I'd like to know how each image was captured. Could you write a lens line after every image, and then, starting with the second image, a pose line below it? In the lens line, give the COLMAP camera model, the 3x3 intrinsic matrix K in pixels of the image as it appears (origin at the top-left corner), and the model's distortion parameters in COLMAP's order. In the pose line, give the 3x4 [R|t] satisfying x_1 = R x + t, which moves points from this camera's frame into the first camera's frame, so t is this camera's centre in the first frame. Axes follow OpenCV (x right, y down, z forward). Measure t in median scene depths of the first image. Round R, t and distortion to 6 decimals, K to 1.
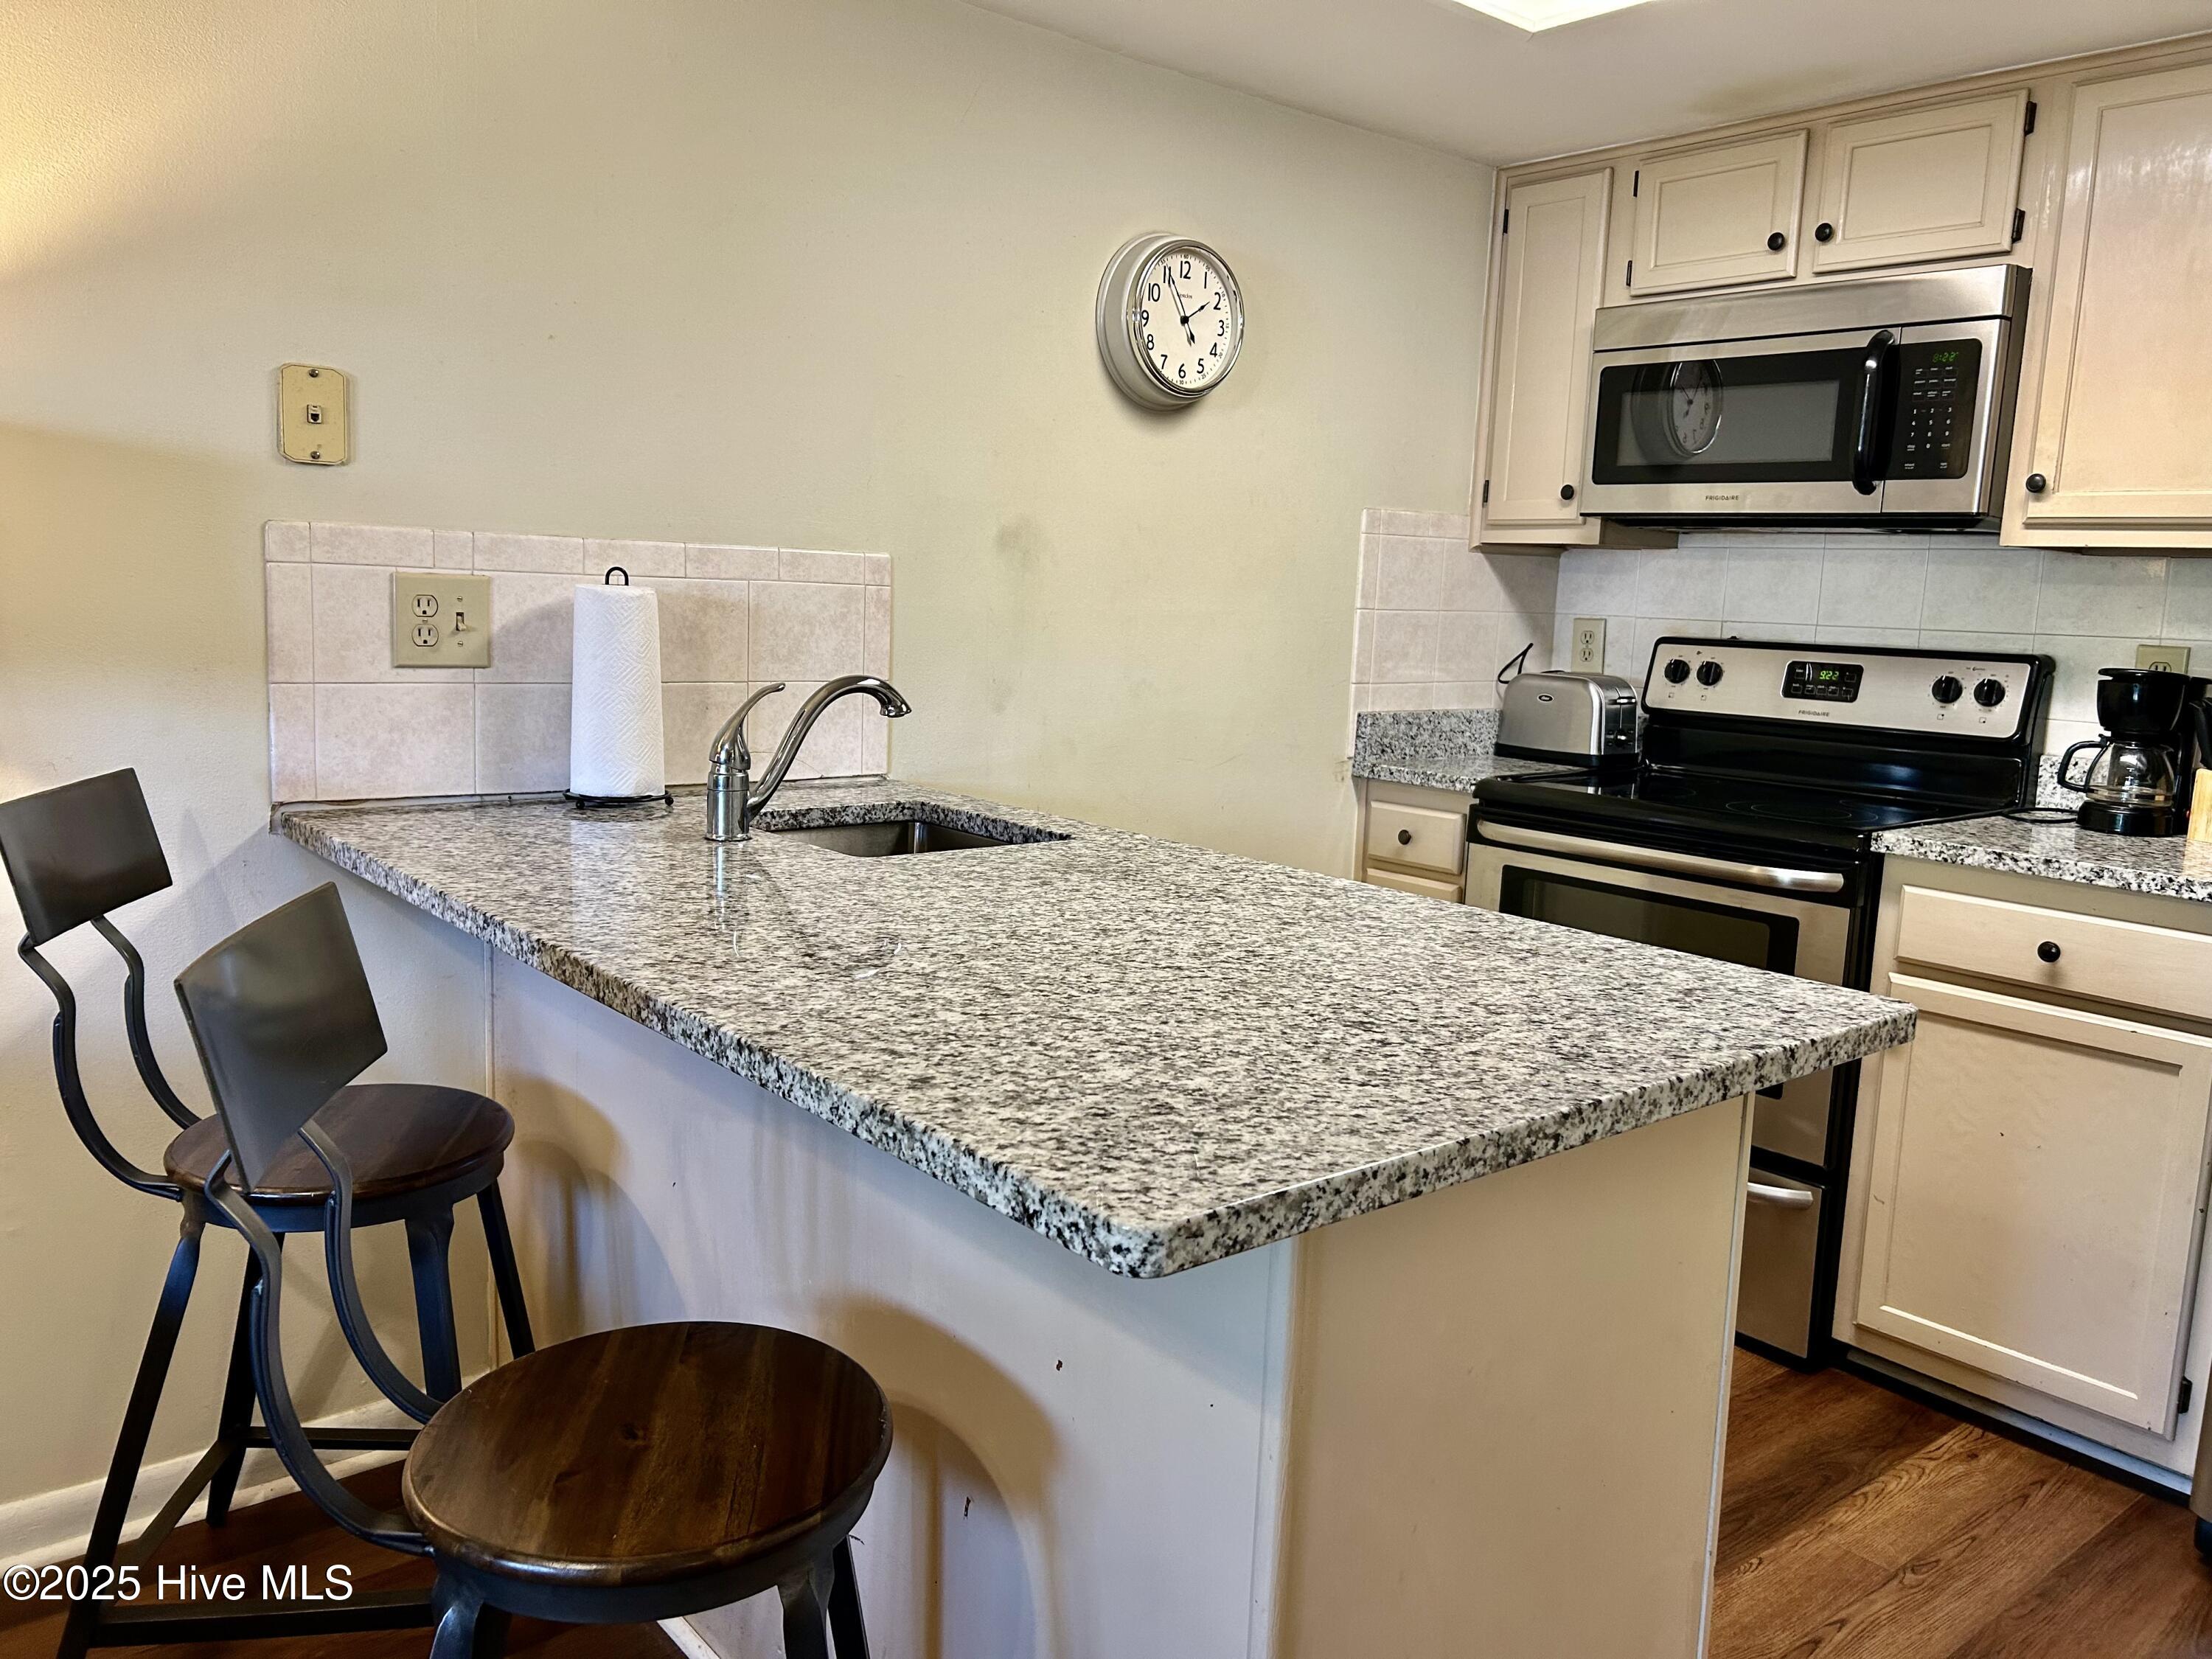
lens RADIAL K [[1656.7, 0, 1096.1], [0, 1656.7, 816.2], [0, 0, 1]] dist [0.058843, -0.070939]
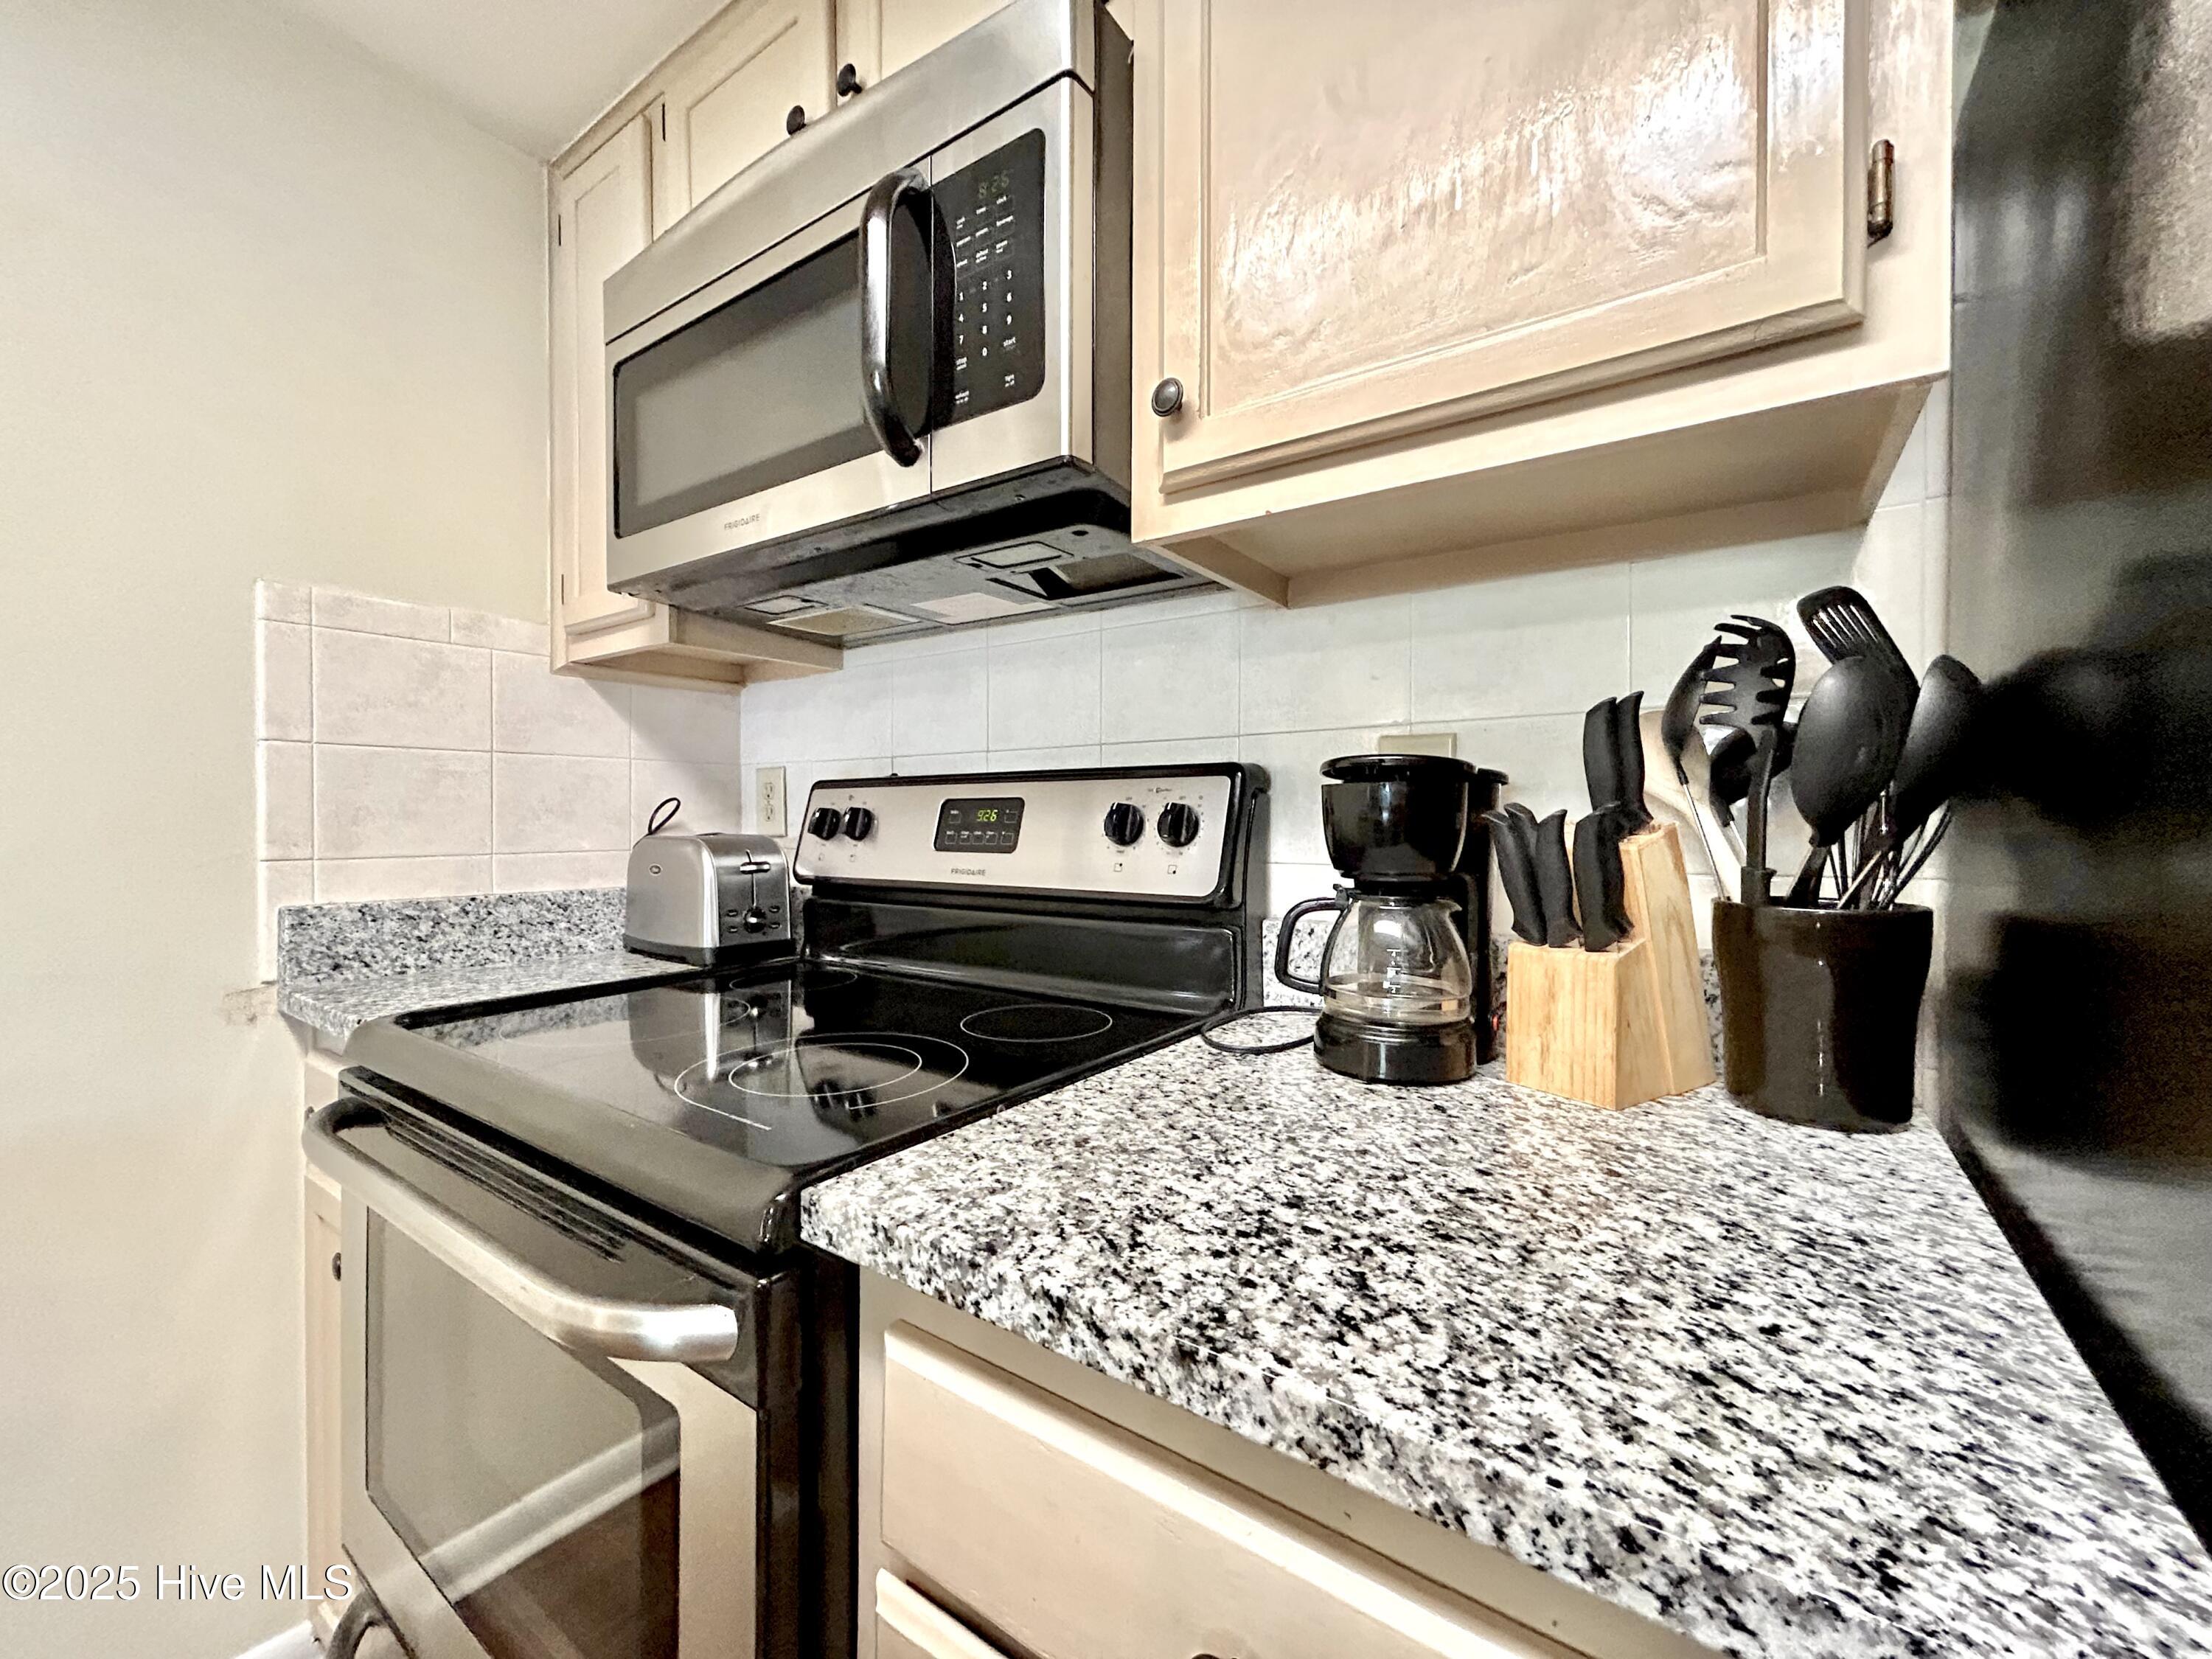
lens RADIAL K [[891.9, 0, 1115.0], [0, 891.9, 822.4], [0, 0, 1]] dist [-0.003945, 0.000583]
pose [[0.963384, -0.038375, 0.265364, 0.505788], [0.072822, 0.989952, -0.121214, -0.043420], [-0.258046, 0.136100, 0.956498, 0.823878]]
